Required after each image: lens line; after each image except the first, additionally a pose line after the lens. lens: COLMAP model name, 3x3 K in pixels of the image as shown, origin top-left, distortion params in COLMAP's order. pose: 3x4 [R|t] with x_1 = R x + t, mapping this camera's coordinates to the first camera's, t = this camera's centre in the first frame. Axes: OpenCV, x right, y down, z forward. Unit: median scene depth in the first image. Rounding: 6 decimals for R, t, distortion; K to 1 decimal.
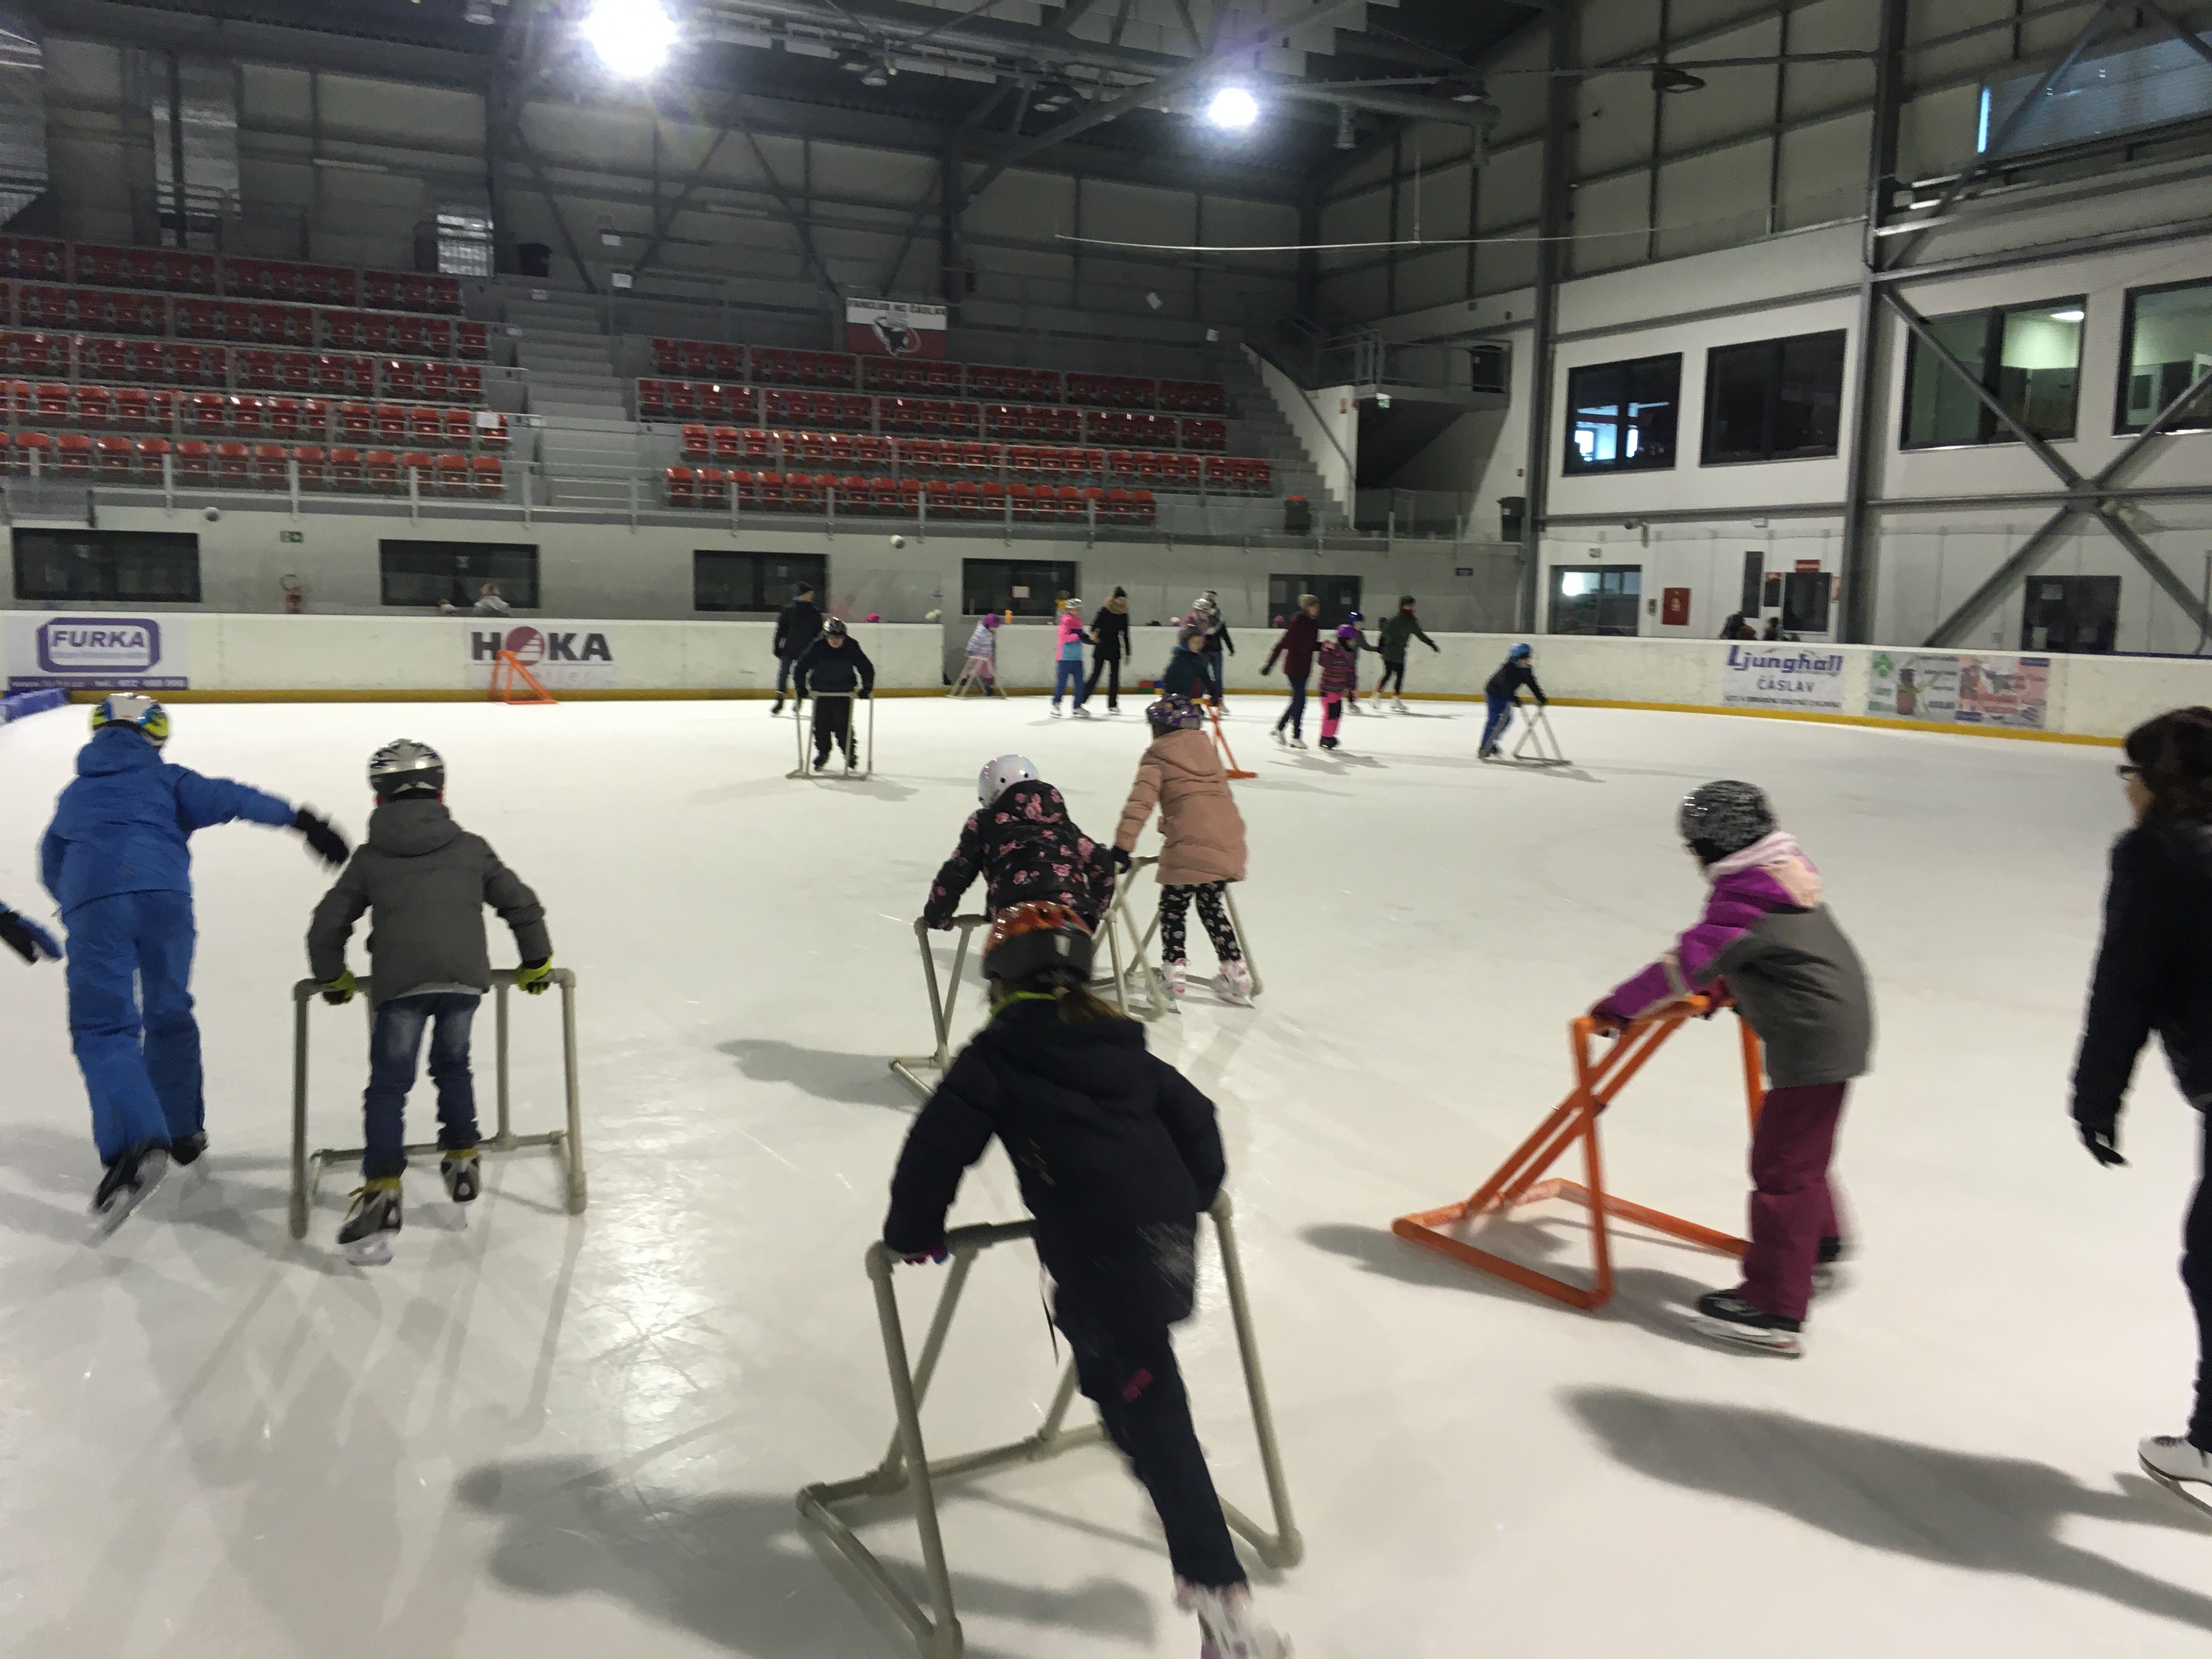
lens RADIAL K [[1897.1, 0, 1104.1], [0, 1897.1, 833.9], [0, 0, 1]] dist [0.105098, -0.133932]
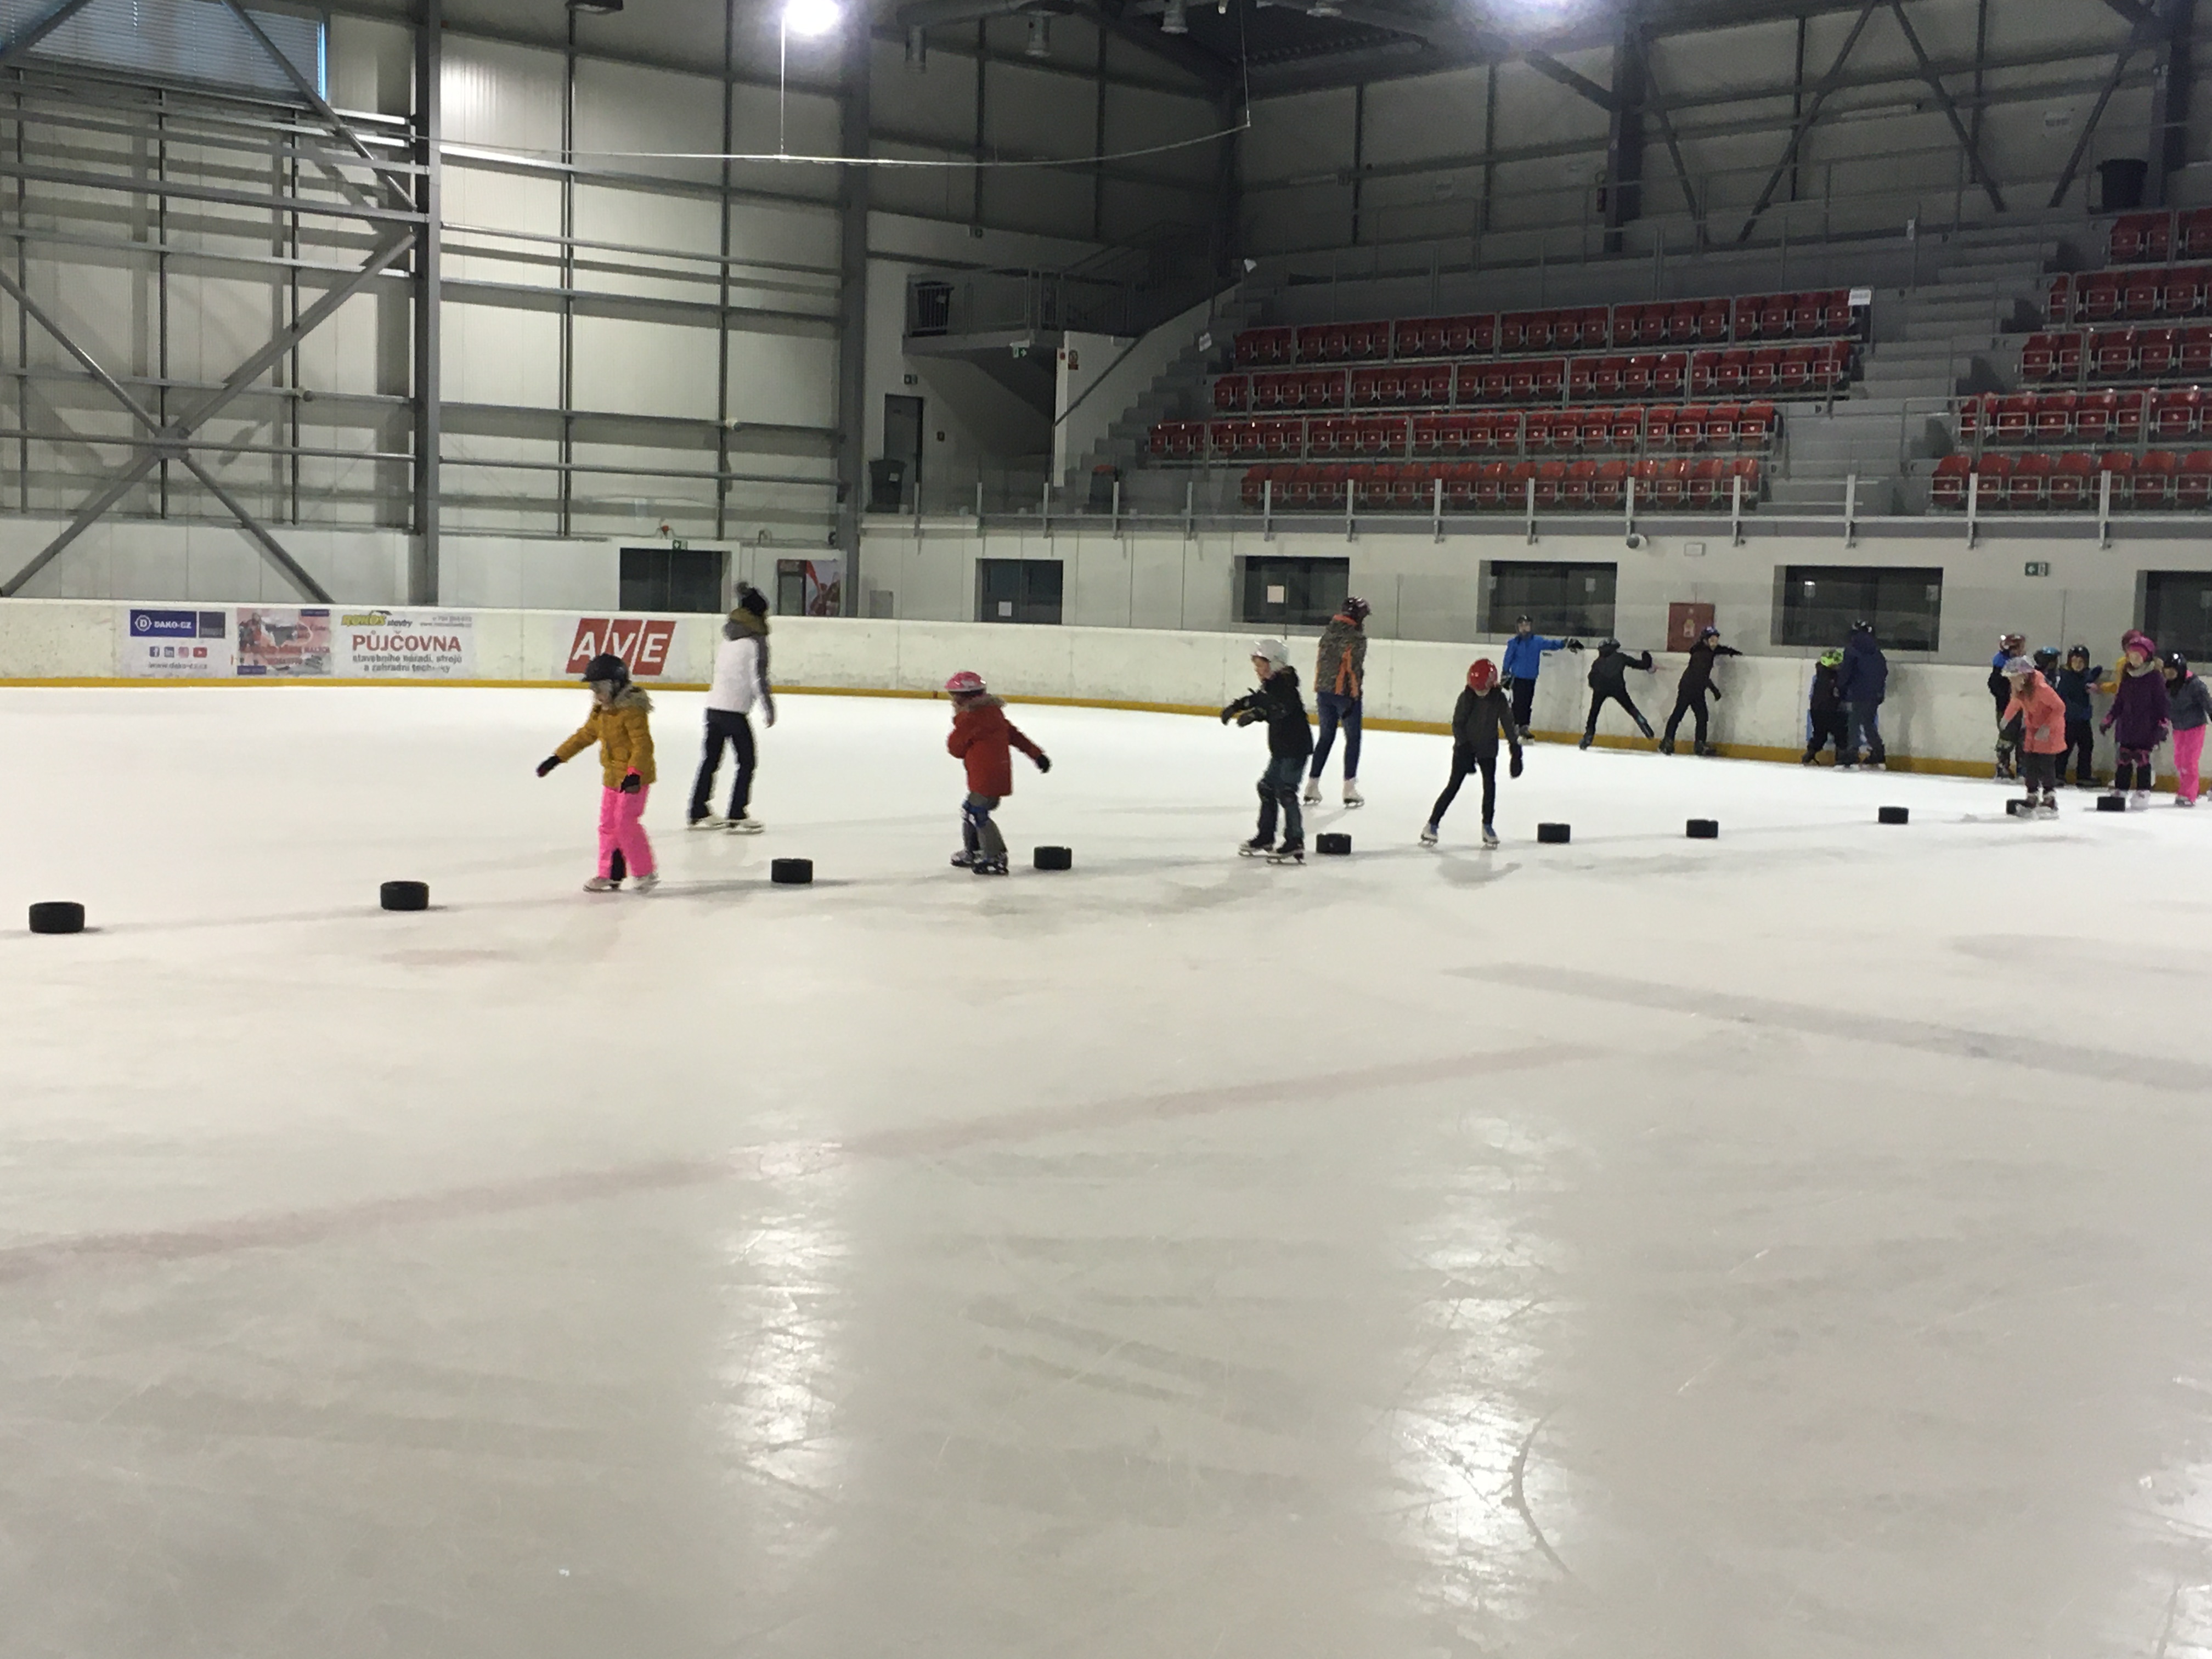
lens RADIAL K [[2947.5, 0, 1106.0], [0, 2947.5, 829.5], [0, 0, 1]] dist [0.239929, -0.480692]
pose [[0.261361, 0.069194, -0.962758, 0.997881], [-0.153538, 0.987708, 0.029306, -0.043716], [0.952951, 0.140160, 0.268773, 0.503016]]
